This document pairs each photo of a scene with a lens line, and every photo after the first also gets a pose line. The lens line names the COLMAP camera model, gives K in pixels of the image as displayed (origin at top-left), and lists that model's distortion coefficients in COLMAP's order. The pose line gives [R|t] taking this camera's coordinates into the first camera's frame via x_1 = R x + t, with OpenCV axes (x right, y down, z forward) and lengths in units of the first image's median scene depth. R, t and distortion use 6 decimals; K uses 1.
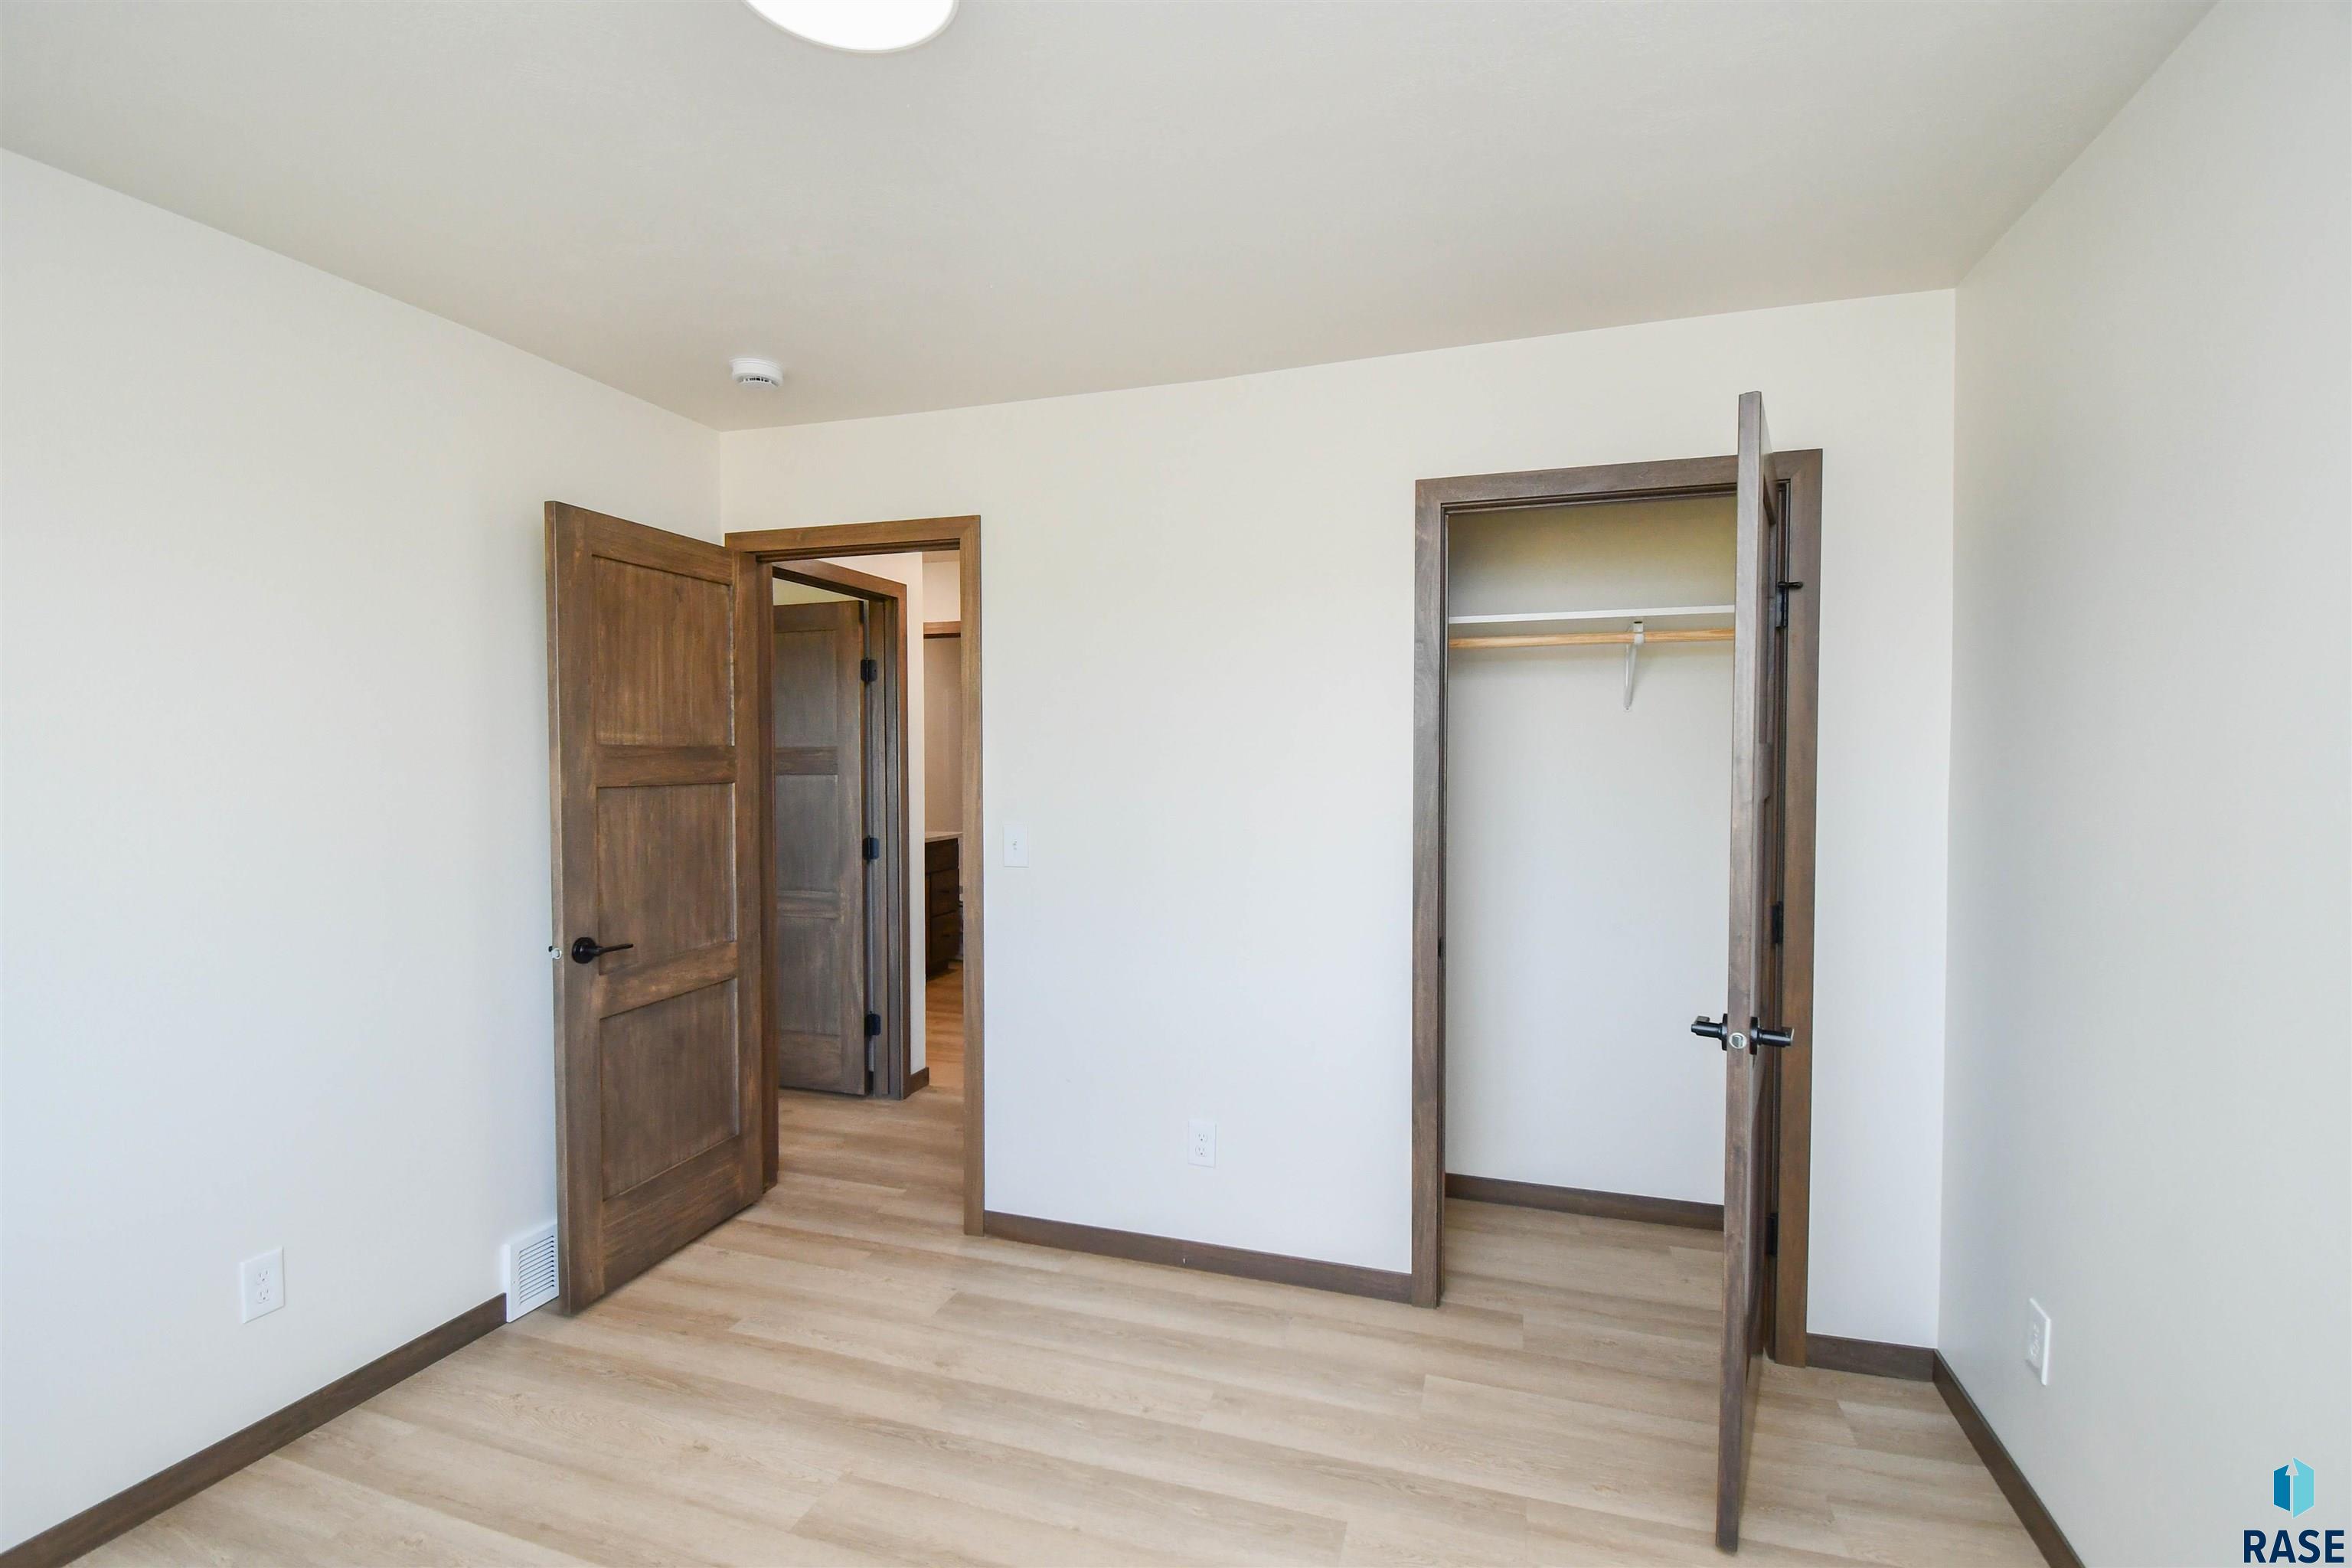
lens RADIAL K [[1060.4, 0, 1176.0], [0, 1060.4, 784.0], [0, 0, 1]] dist [0.013423, -0.027609]
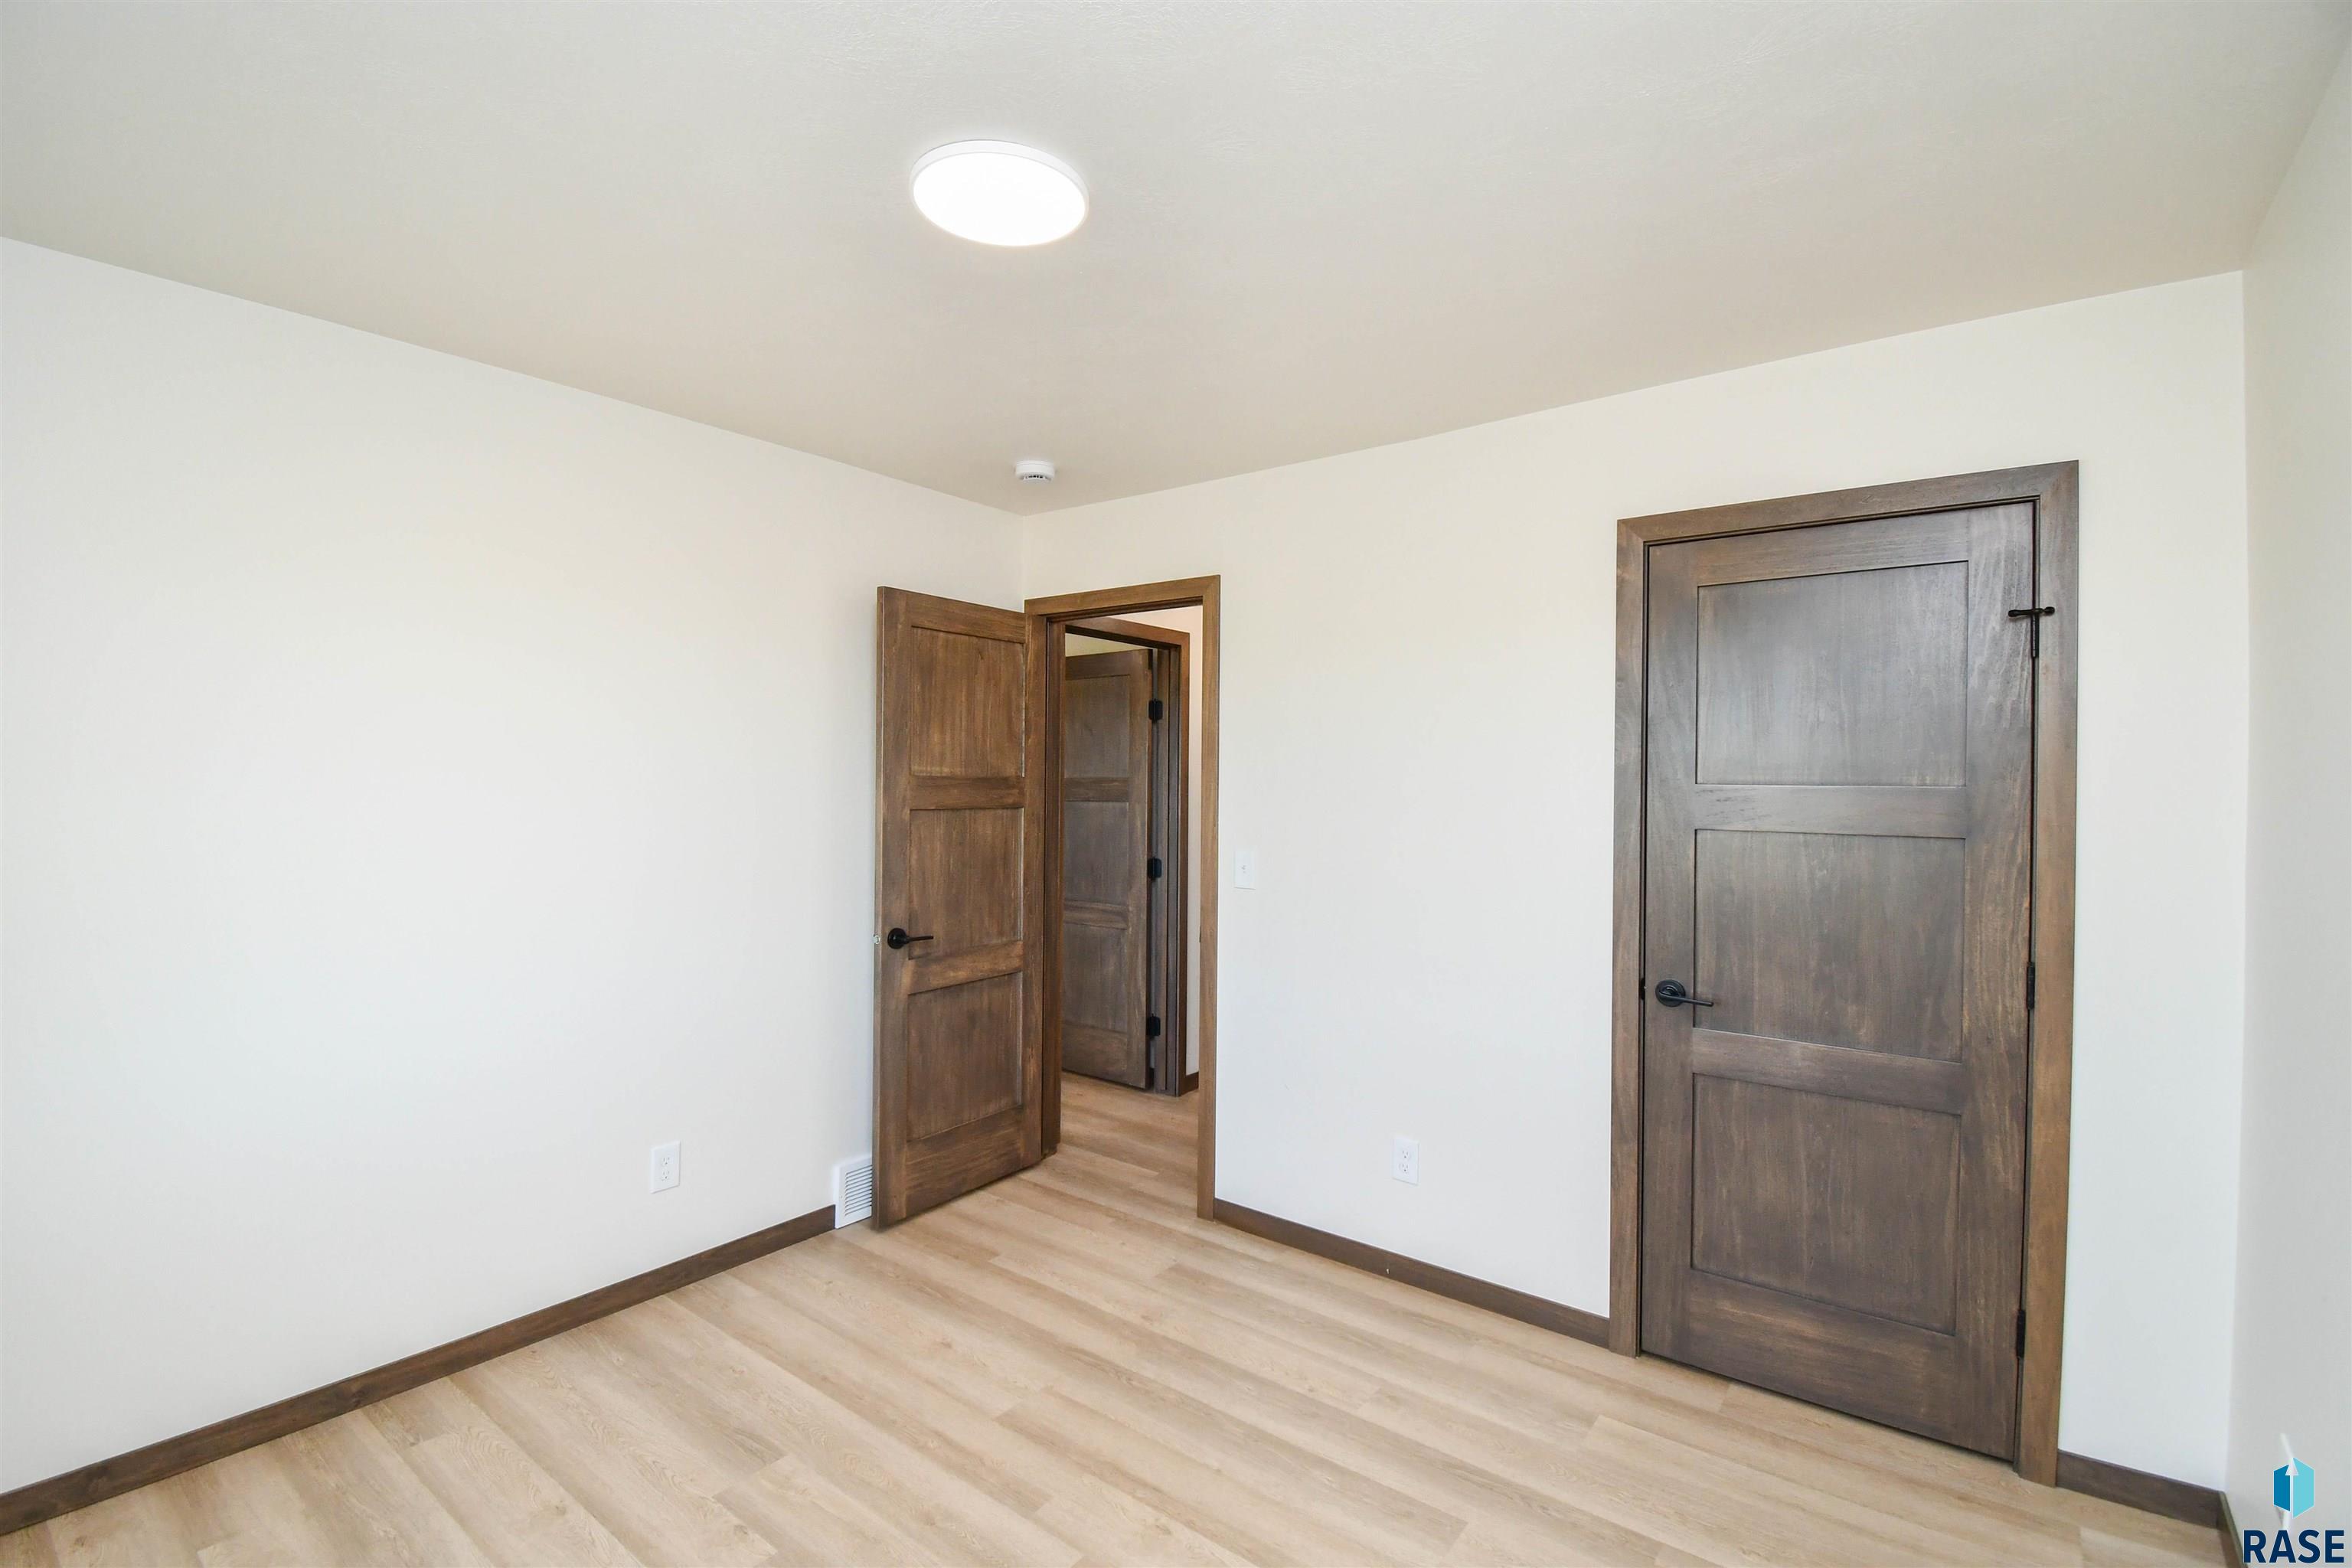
lens RADIAL K [[1045.9, 0, 1165.3], [0, 1045.9, 780.1], [0, 0, 1]] dist [0.001970, -0.018225]
pose [[0.941906, 0.009729, -0.335736, 0.152614], [-0.020204, 0.999411, -0.027722, -0.003316], [0.335268, 0.032895, 0.941548, -0.067124]]
